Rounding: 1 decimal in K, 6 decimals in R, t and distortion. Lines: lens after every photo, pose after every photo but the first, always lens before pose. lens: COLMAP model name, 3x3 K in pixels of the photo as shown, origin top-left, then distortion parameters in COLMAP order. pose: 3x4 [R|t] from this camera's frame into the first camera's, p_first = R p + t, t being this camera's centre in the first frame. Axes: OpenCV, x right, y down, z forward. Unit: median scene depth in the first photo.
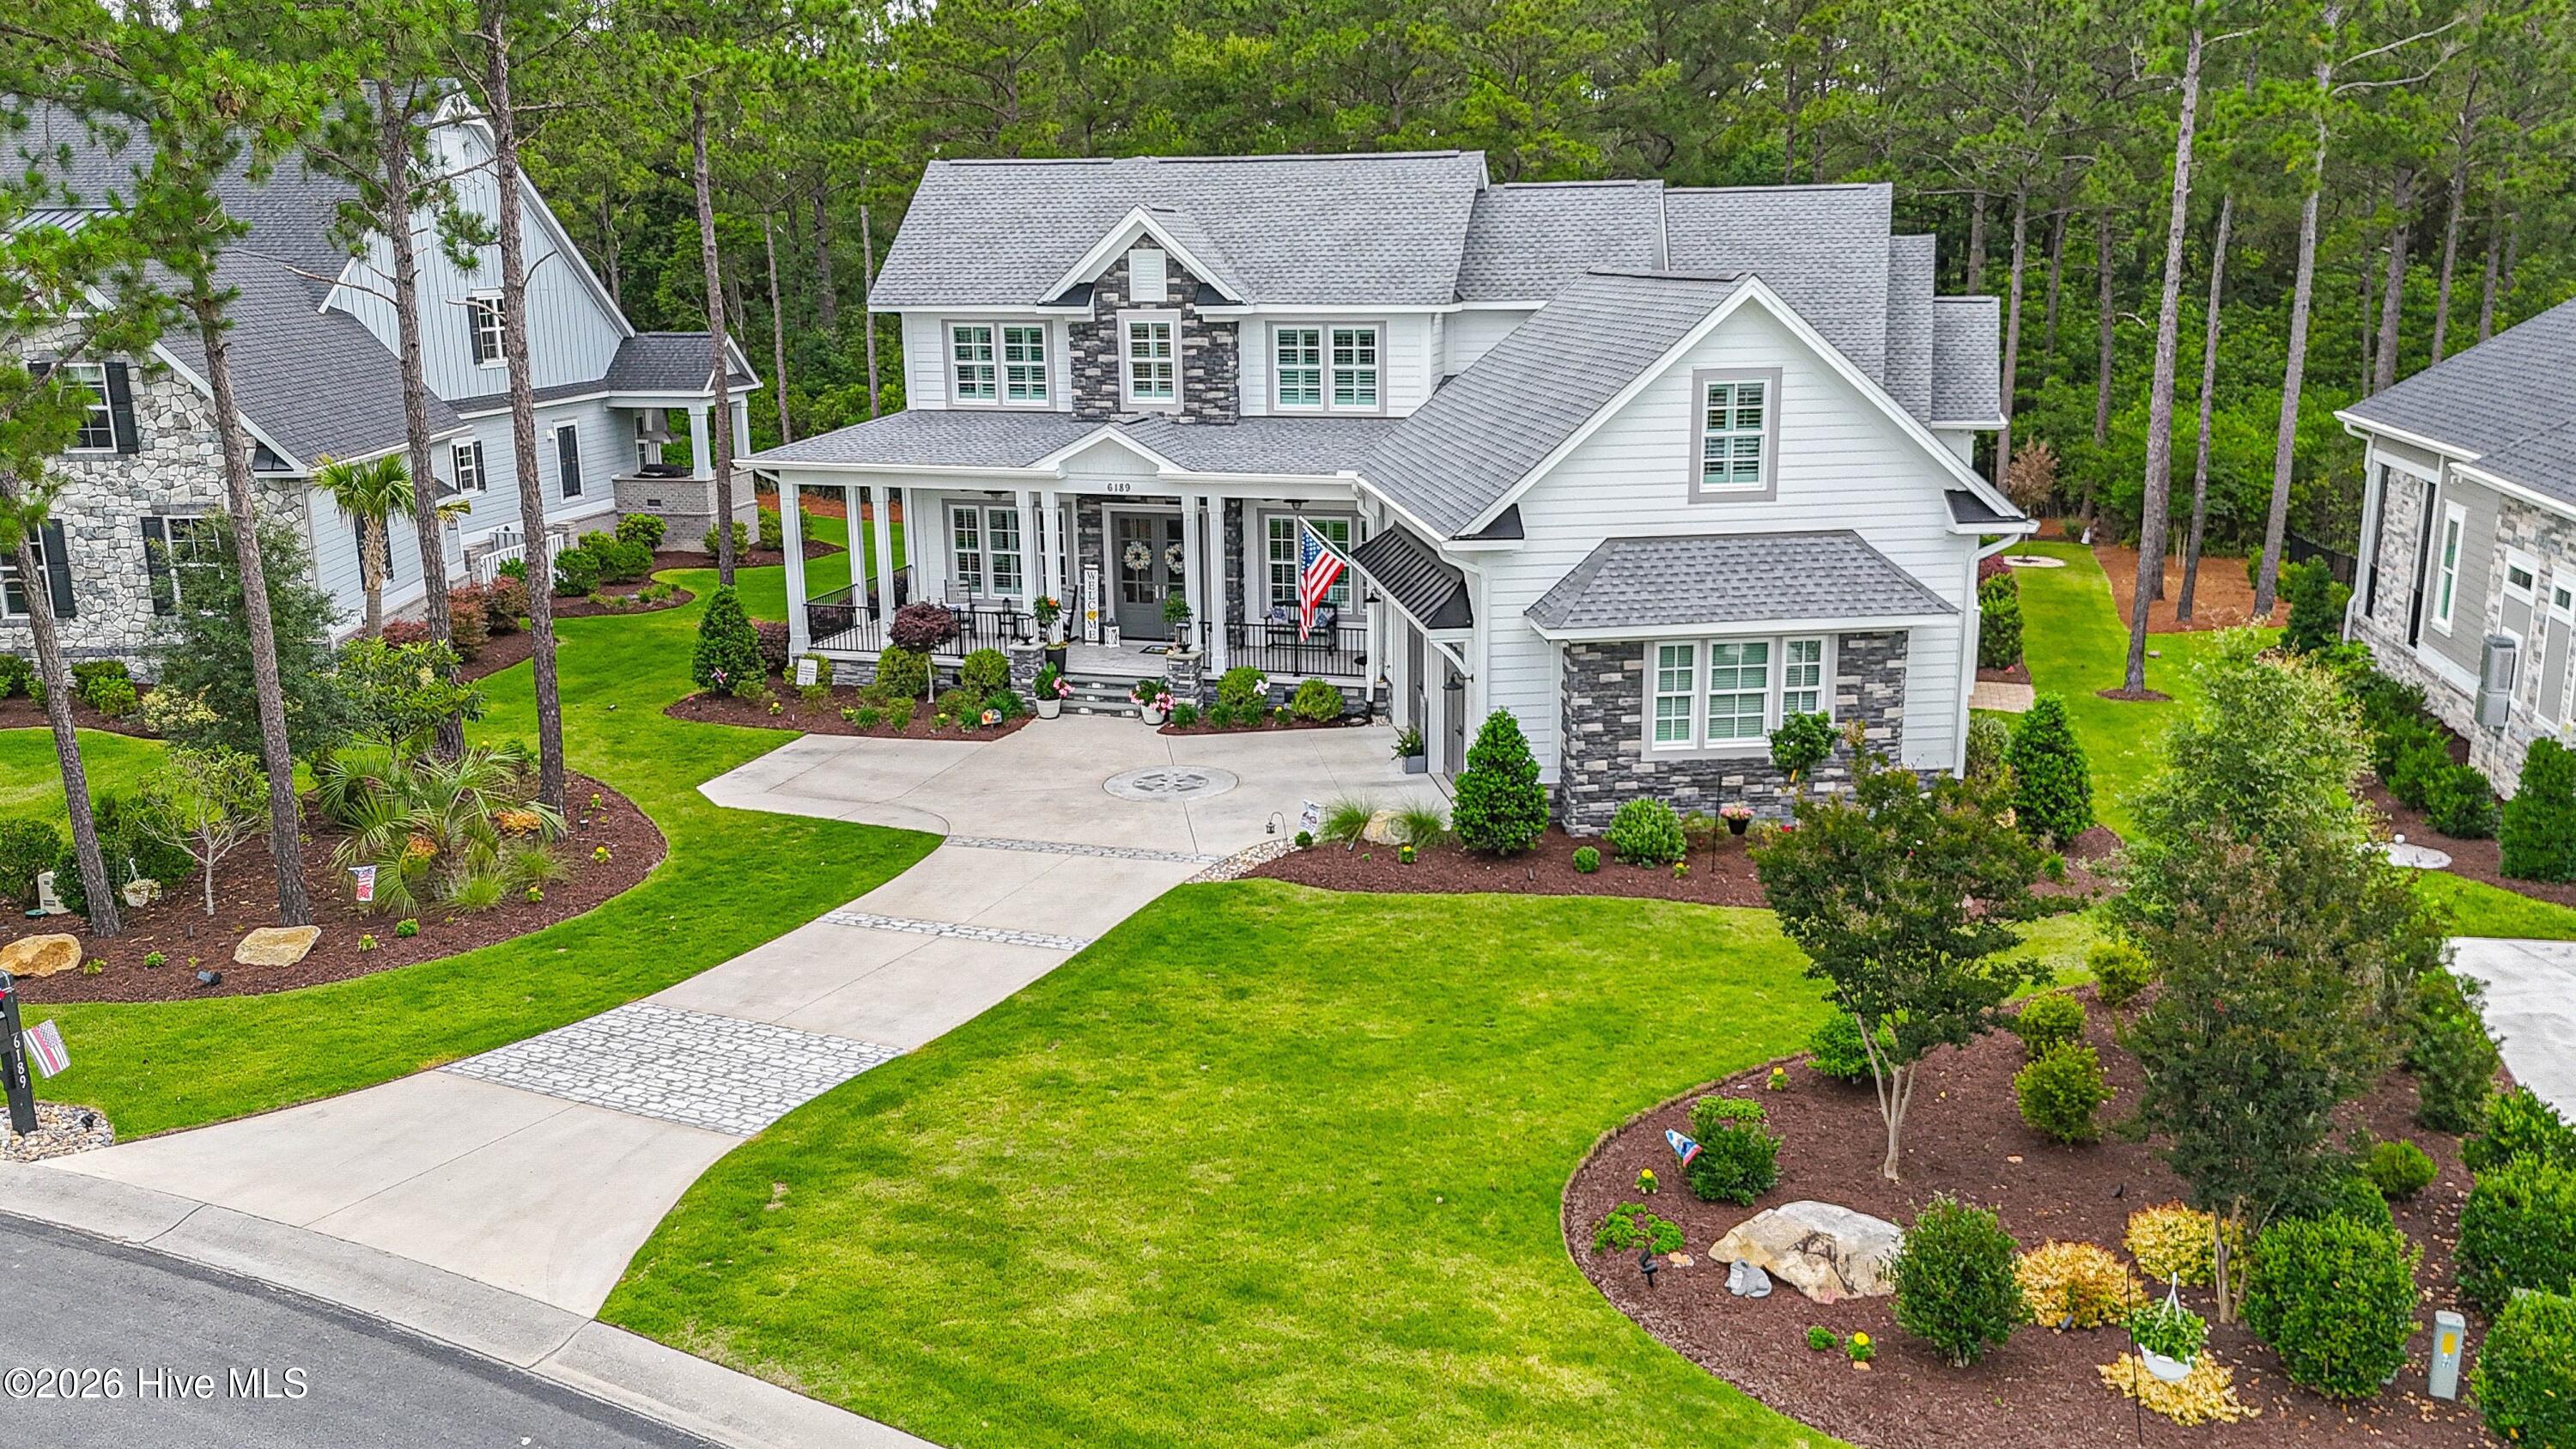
lens RADIAL K [[1907.2, 0, 1288.0], [0, 1907.2, 724.5], [0, 0, 1]] dist [0.109272, -0.195079]
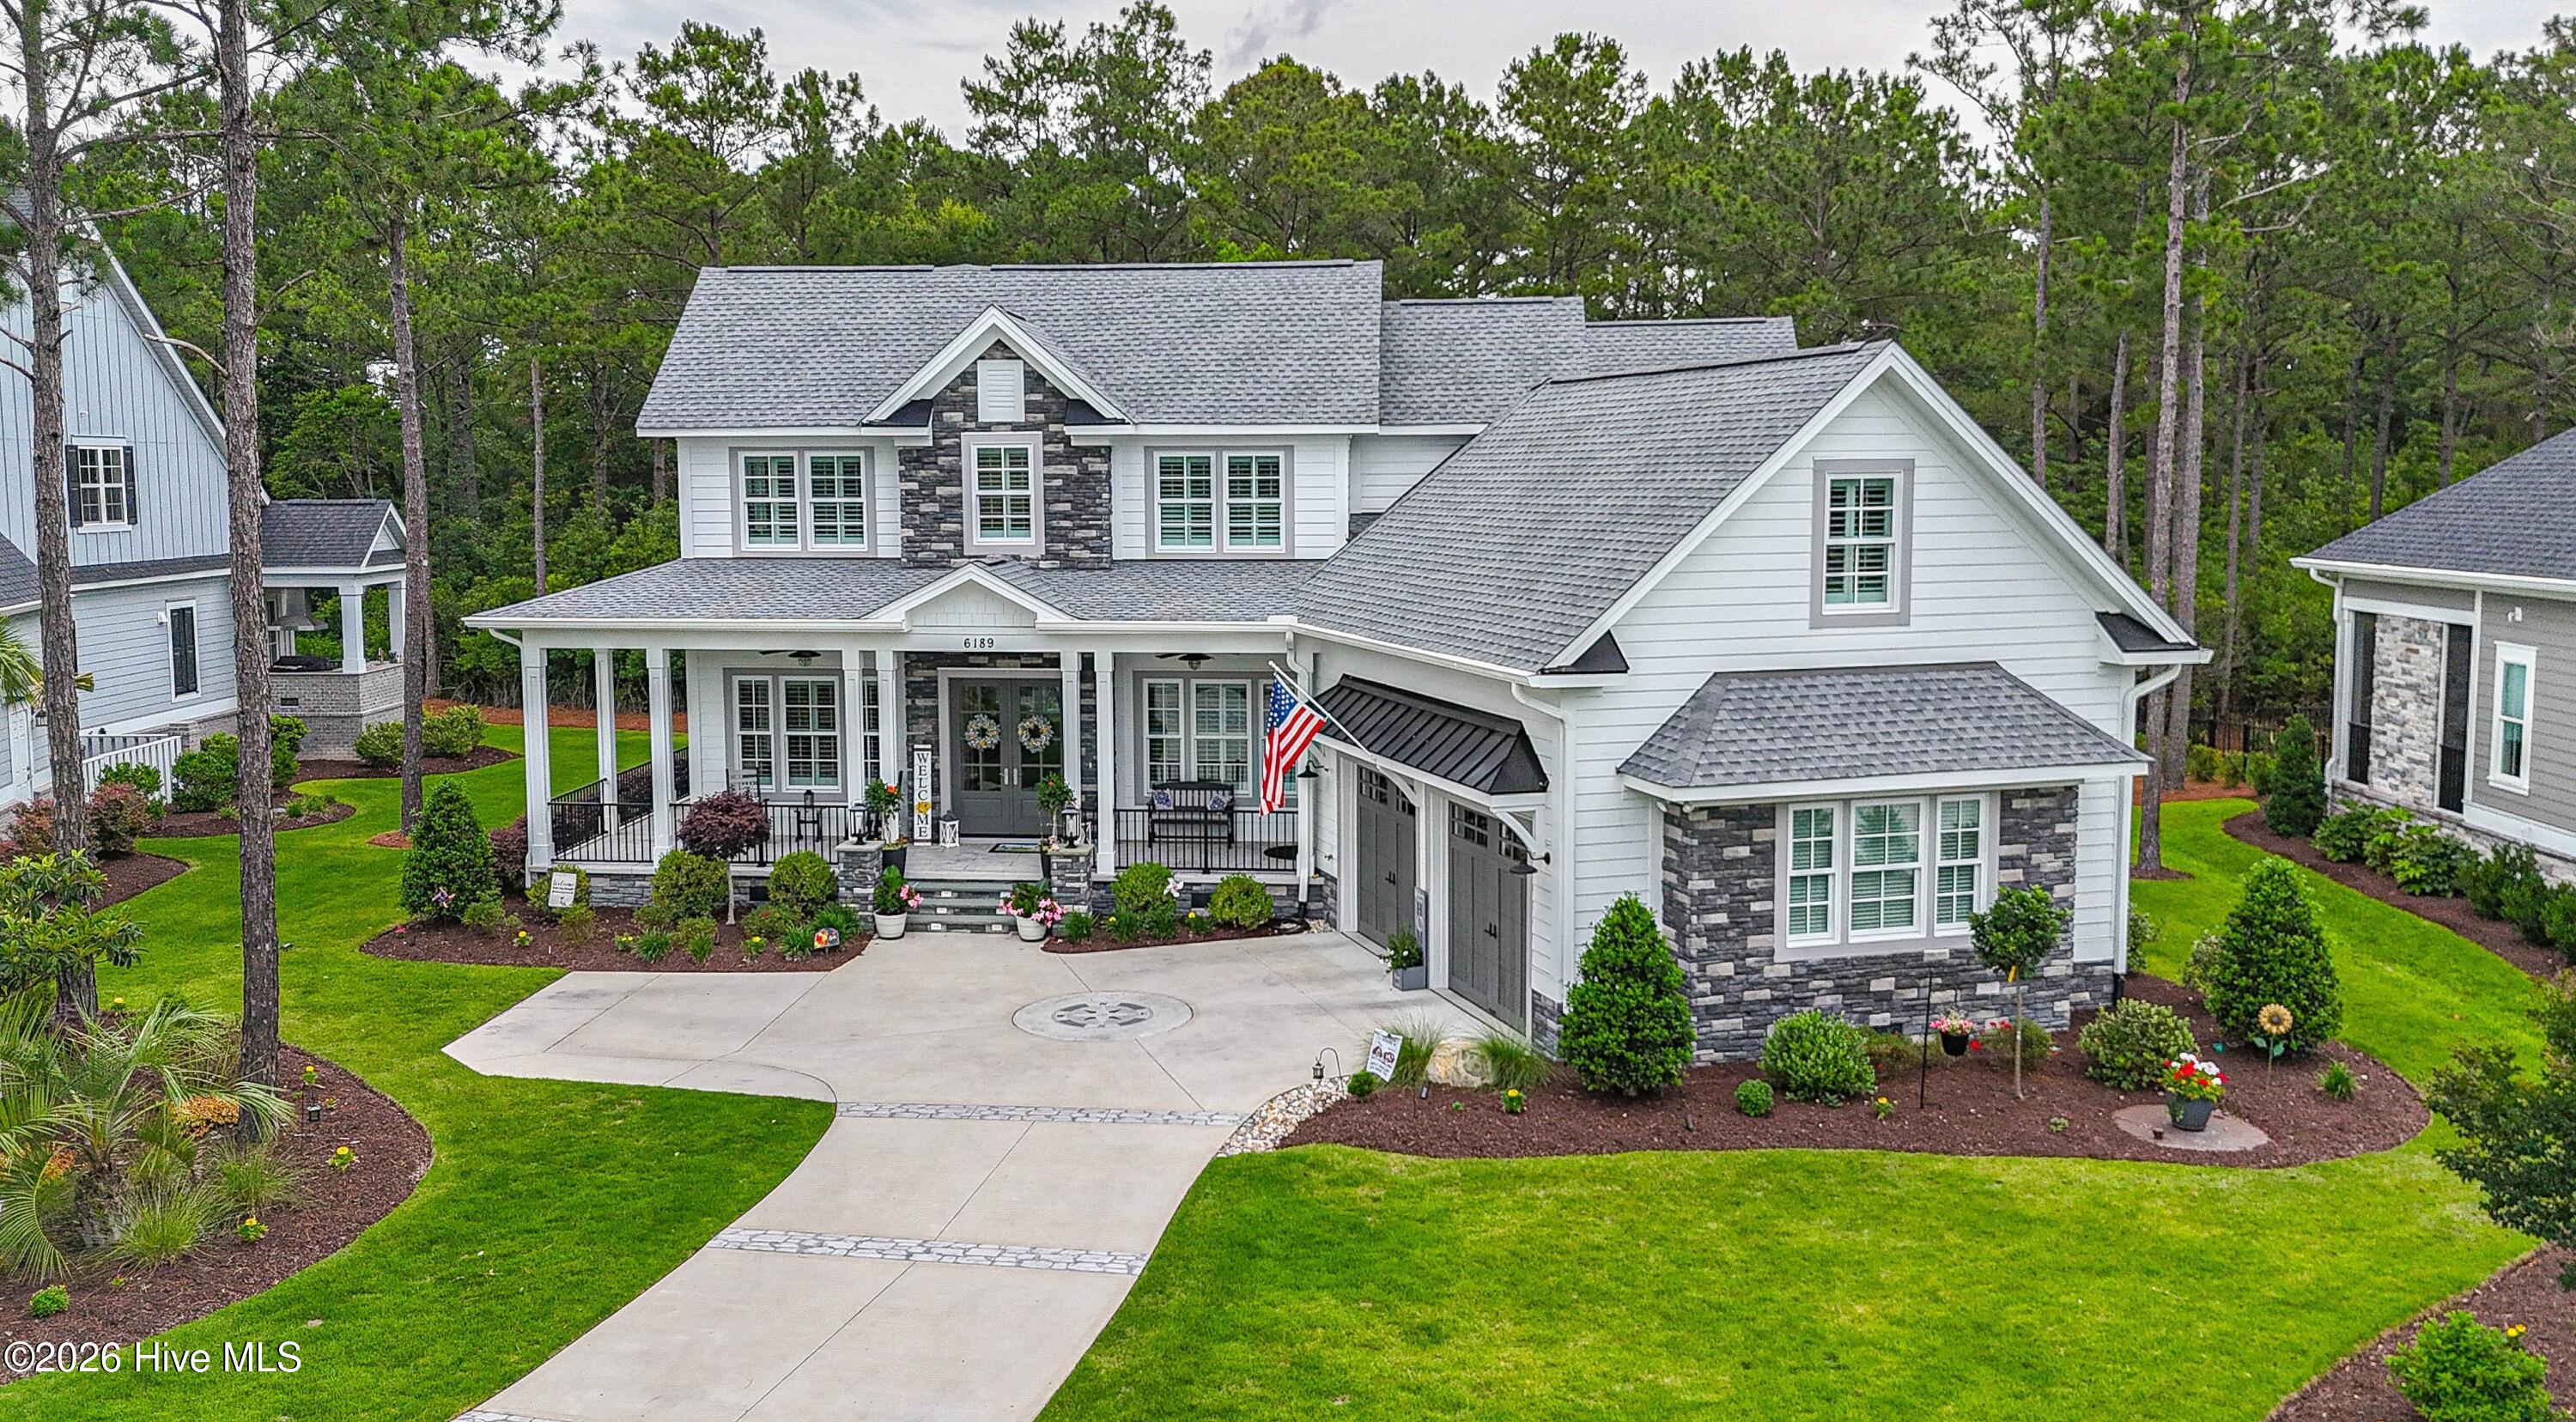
lens RADIAL K [[2034.9, 0, 1286.4], [0, 2034.9, 673.4], [0, 0, 1]] dist [0.092962, -0.116455]
pose [[0.988052, -0.013003, 0.153571, -0.094532], [0.033218, 0.990982, -0.129812, 0.003343], [-0.150498, 0.133362, 0.979574, 0.152418]]
